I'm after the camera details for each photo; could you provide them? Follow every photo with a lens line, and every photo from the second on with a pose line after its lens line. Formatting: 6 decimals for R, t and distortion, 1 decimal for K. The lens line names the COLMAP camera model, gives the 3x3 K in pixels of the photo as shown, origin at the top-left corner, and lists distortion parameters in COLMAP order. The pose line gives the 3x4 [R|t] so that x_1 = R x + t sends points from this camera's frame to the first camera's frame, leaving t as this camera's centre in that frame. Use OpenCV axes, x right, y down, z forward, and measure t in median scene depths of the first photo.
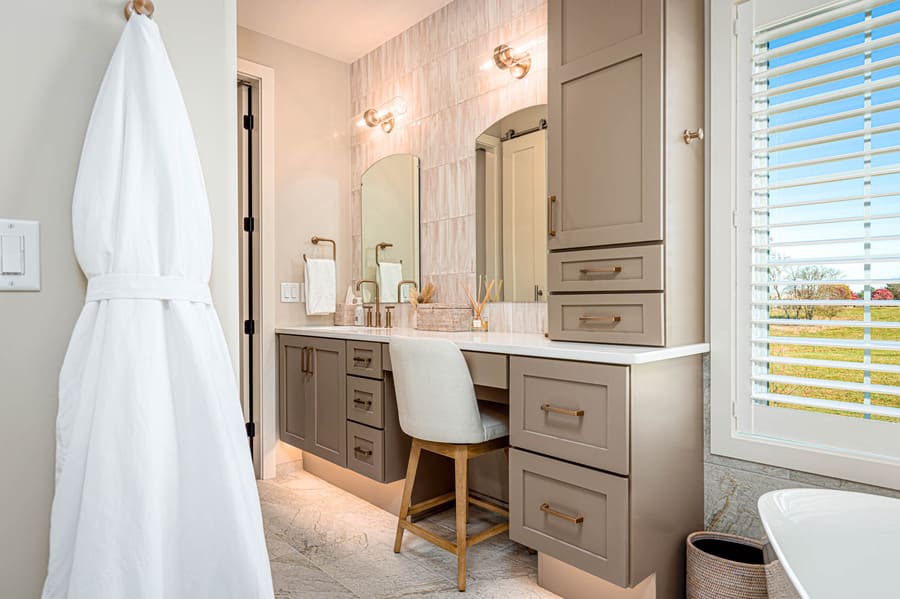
lens RADIAL K [[534.5, 0, 450.0], [0, 534.5, 299.5], [0, 0, 1]] dist [0.000460, -0.000168]
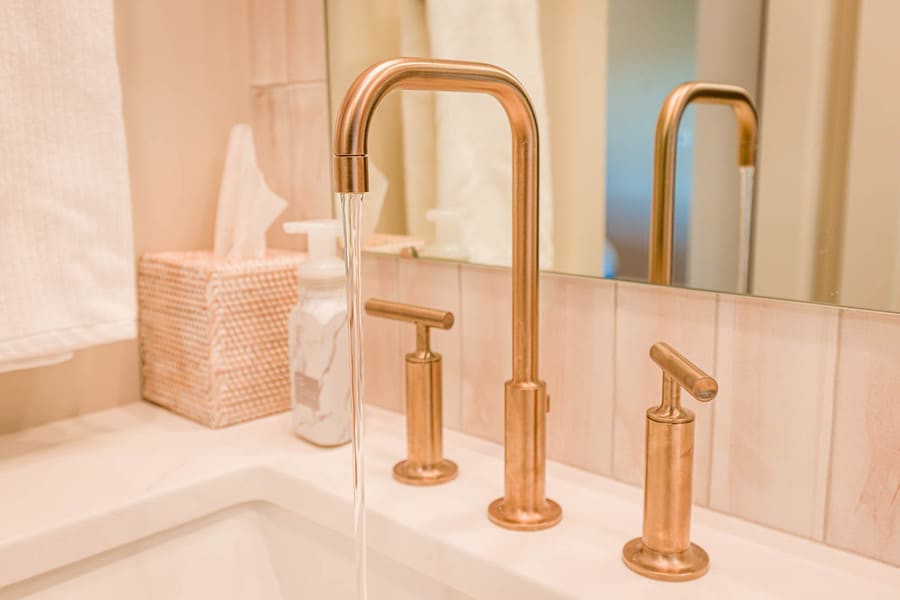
lens RADIAL K [[852.3, 0, 450.0], [0, 852.3, 300.0], [0, 0, 1]] dist [0.001405, 0.000056]
pose [[0.998244, -0.017685, 0.056526, -0.150405], [0.007347, 0.983984, 0.178103, -0.020539], [-0.058771, -0.177375, 0.982387, 0.795308]]
